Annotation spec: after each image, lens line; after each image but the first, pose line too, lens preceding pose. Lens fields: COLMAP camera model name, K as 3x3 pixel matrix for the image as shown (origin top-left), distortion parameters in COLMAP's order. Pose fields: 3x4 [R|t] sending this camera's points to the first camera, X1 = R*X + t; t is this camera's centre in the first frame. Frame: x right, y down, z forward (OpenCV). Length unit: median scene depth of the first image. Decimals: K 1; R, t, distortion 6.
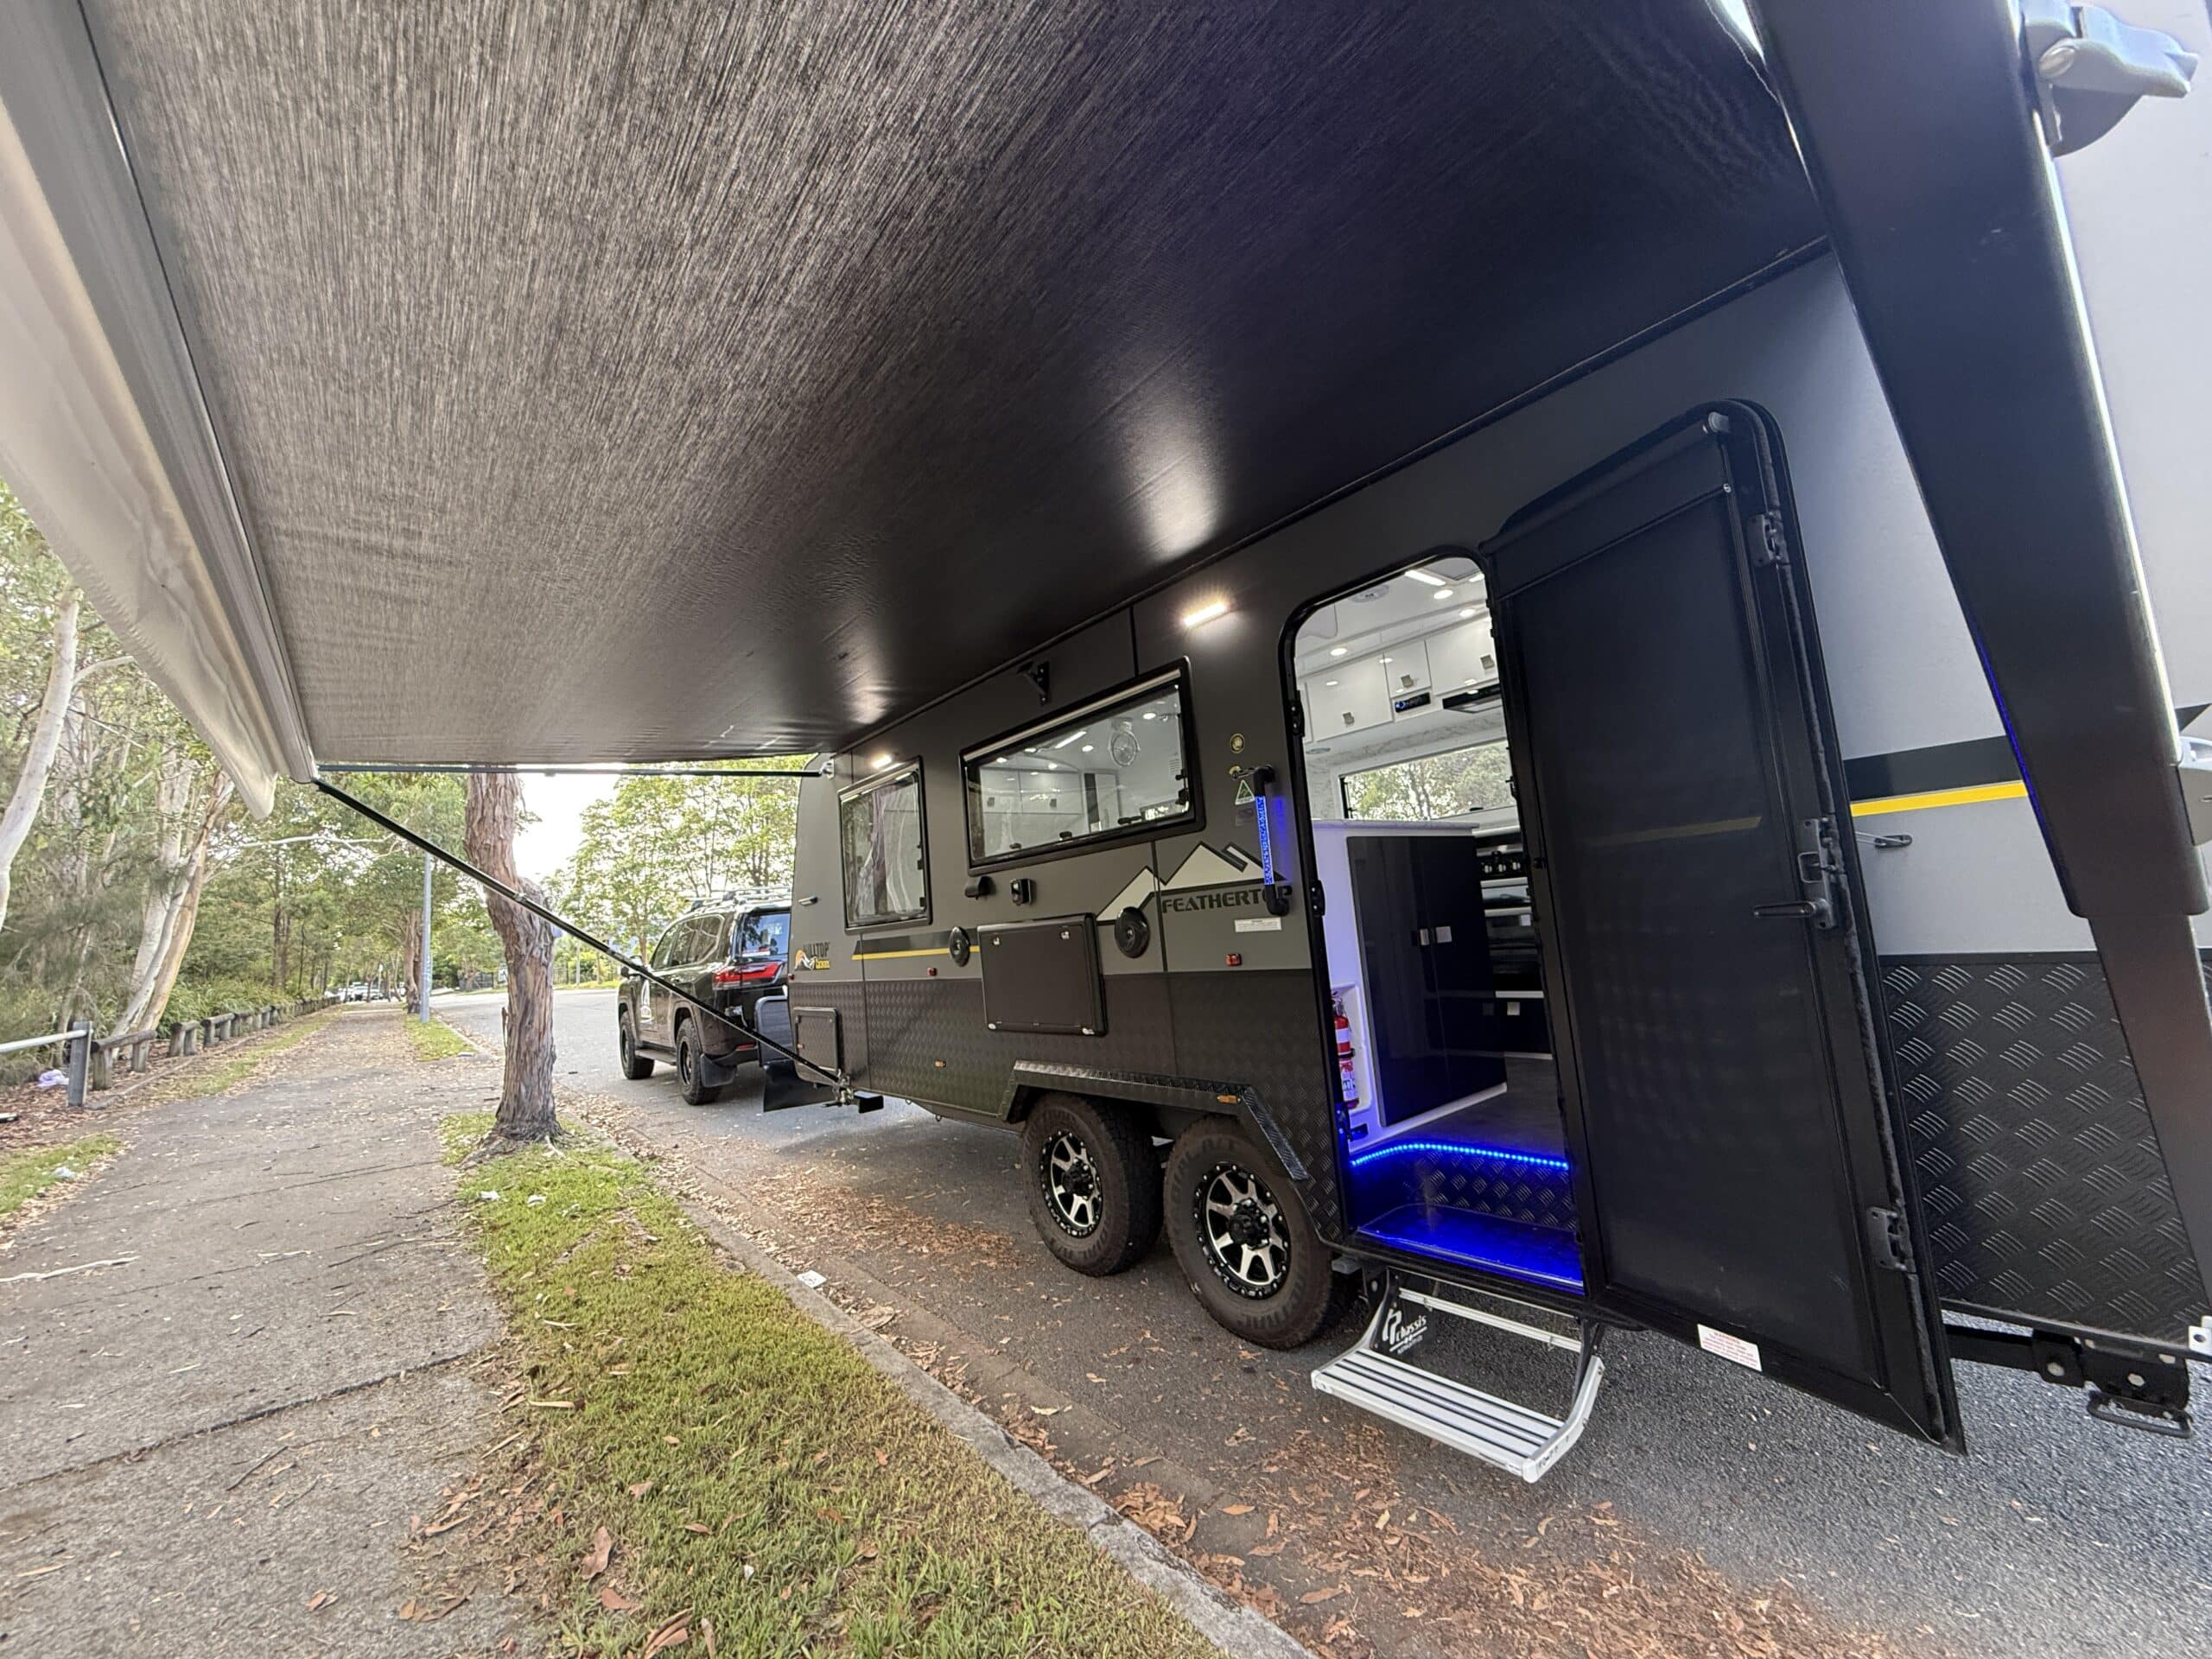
lens RADIAL K [[878.3, 0, 1087.3], [0, 878.3, 831.8], [0, 0, 1]] dist [0.001705, -0.000677]
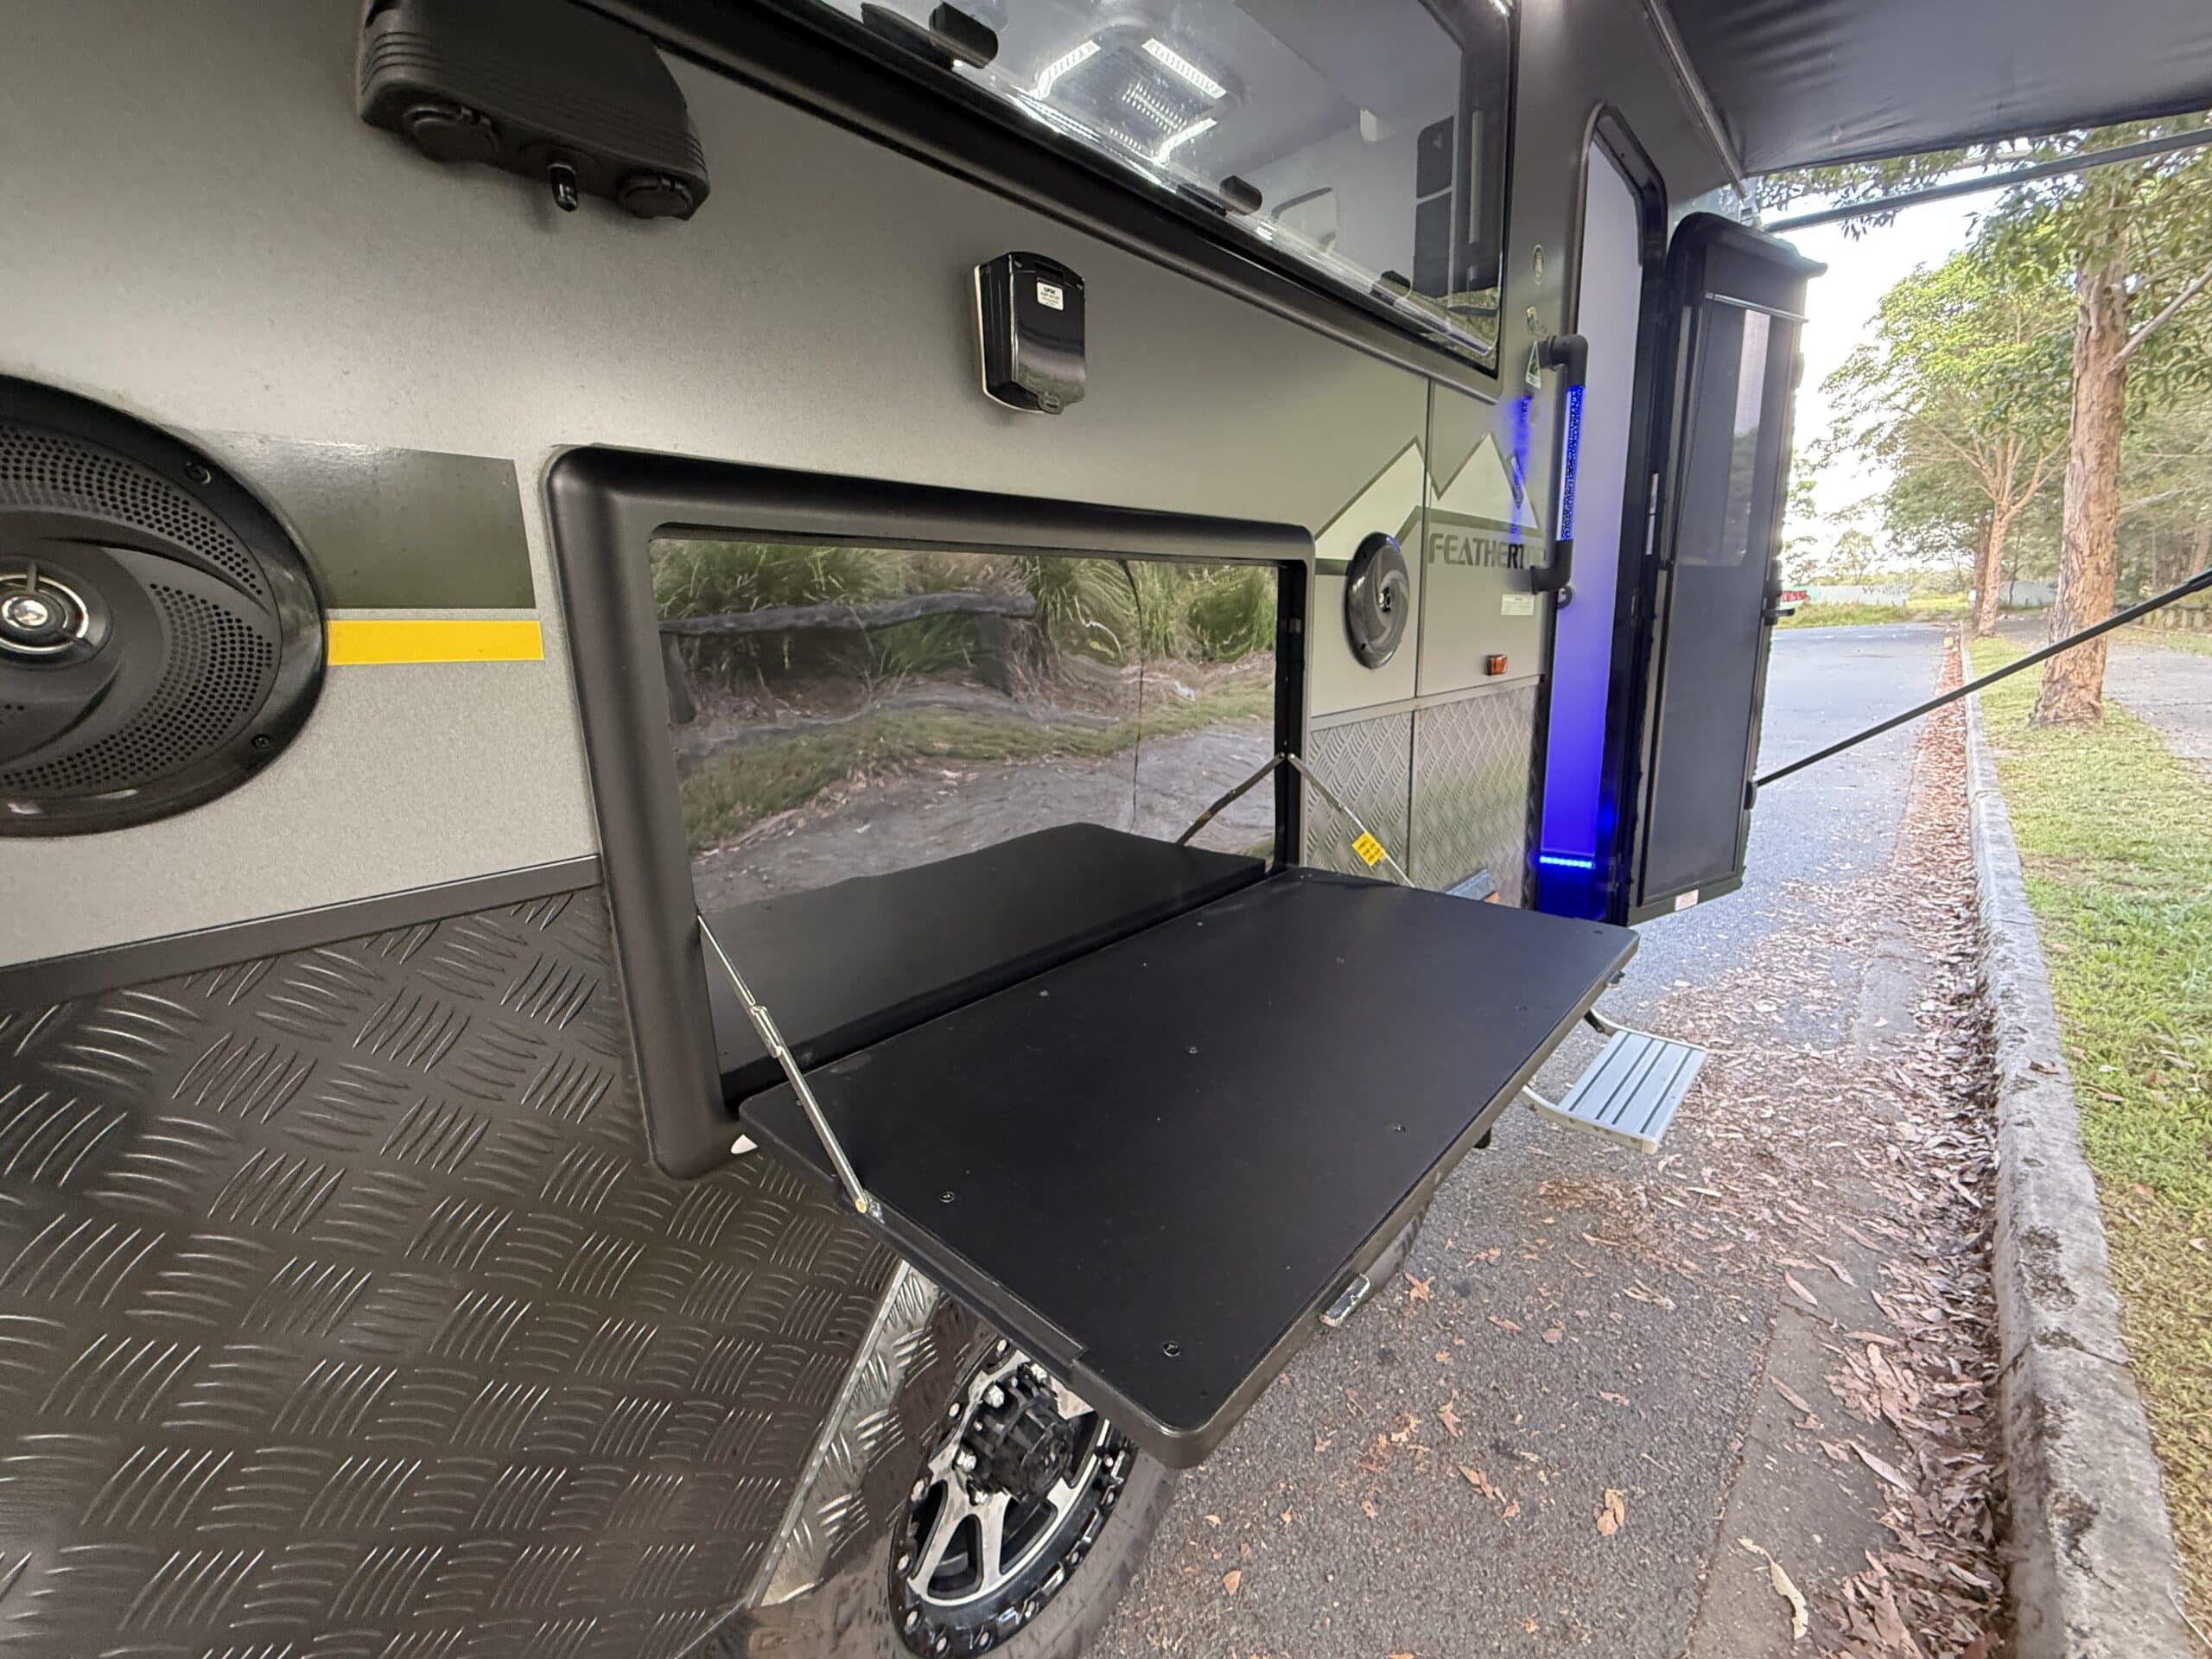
lens RADIAL K [[878.3, 0, 1120.0], [0, 878.3, 829.1], [0, 0, 1]] dist [0.001705, -0.000677]
pose [[-0.160784, -0.124686, 0.979082, -0.313406], [-0.058509, 0.991448, 0.116653, 0.170313], [-0.985254, -0.038529, -0.166704, 1.137724]]
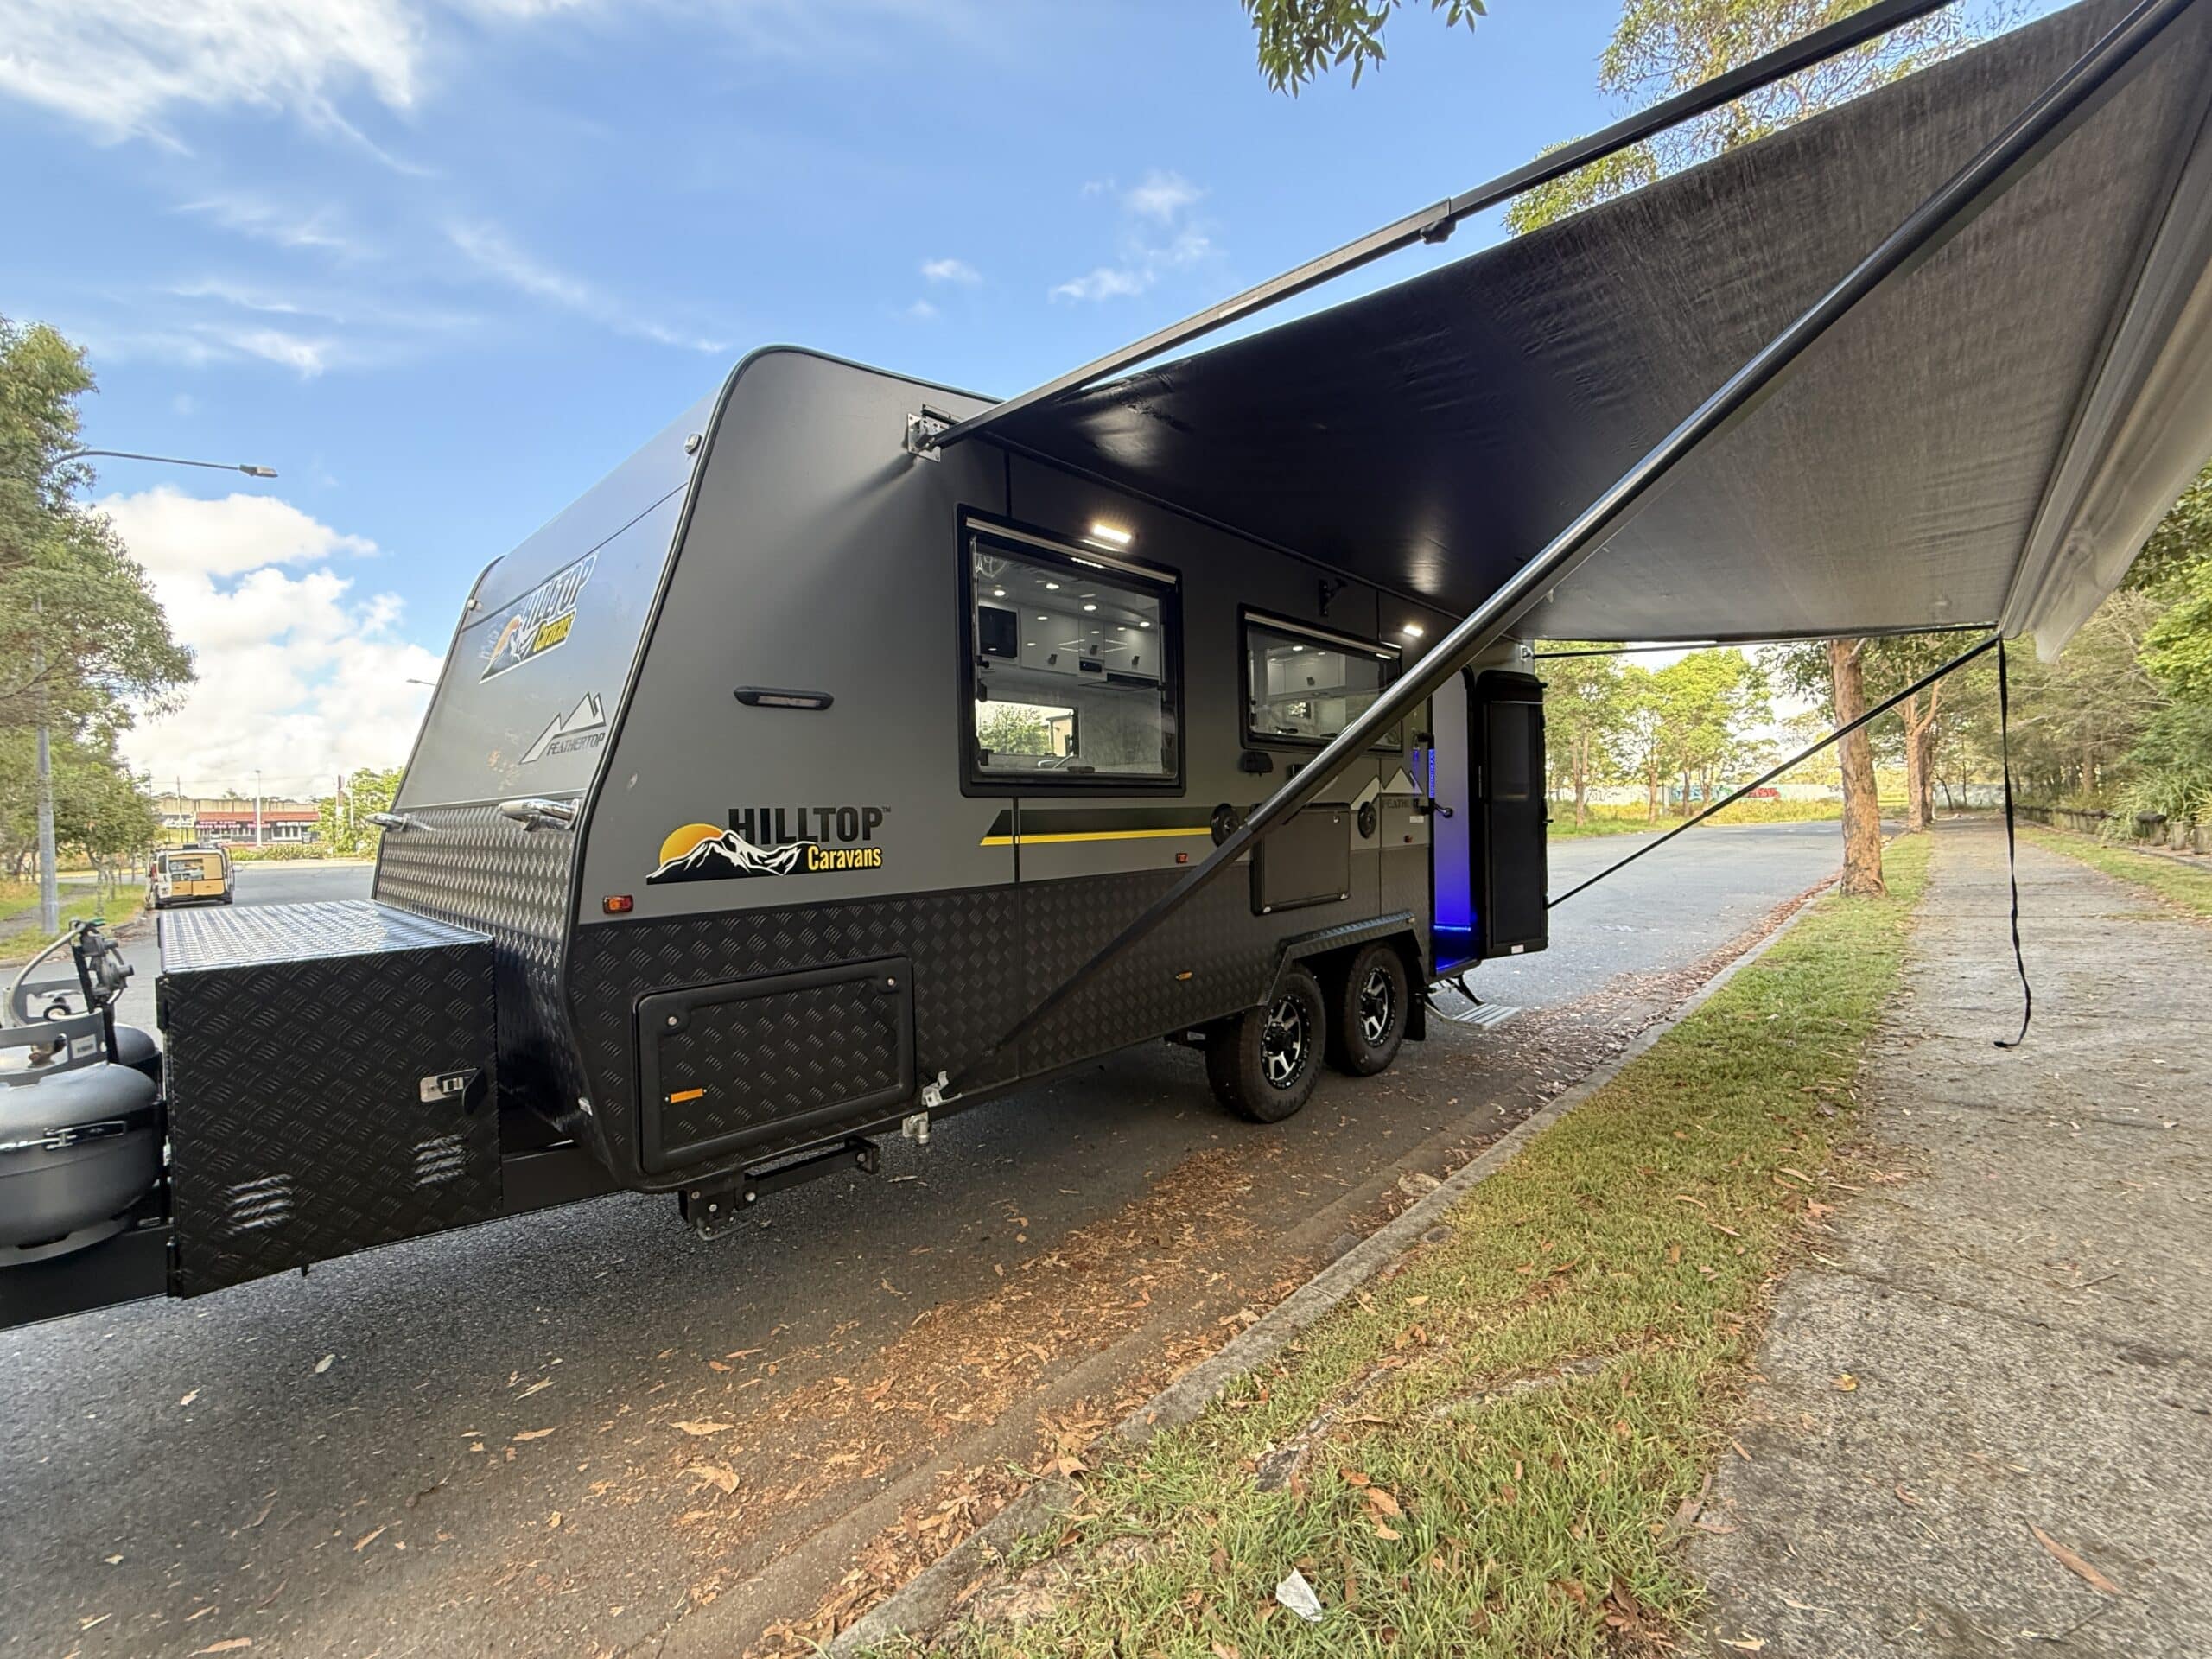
lens RADIAL K [[878.3, 0, 1114.2], [0, 878.3, 828.7], [0, 0, 1]] dist [0.001705, -0.000677]
pose [[-0.151215, 0.072181, 0.985862, -1.218555], [-0.078169, 0.993334, -0.084718, 0.268426], [-0.985405, -0.089874, -0.144565, 1.546398]]
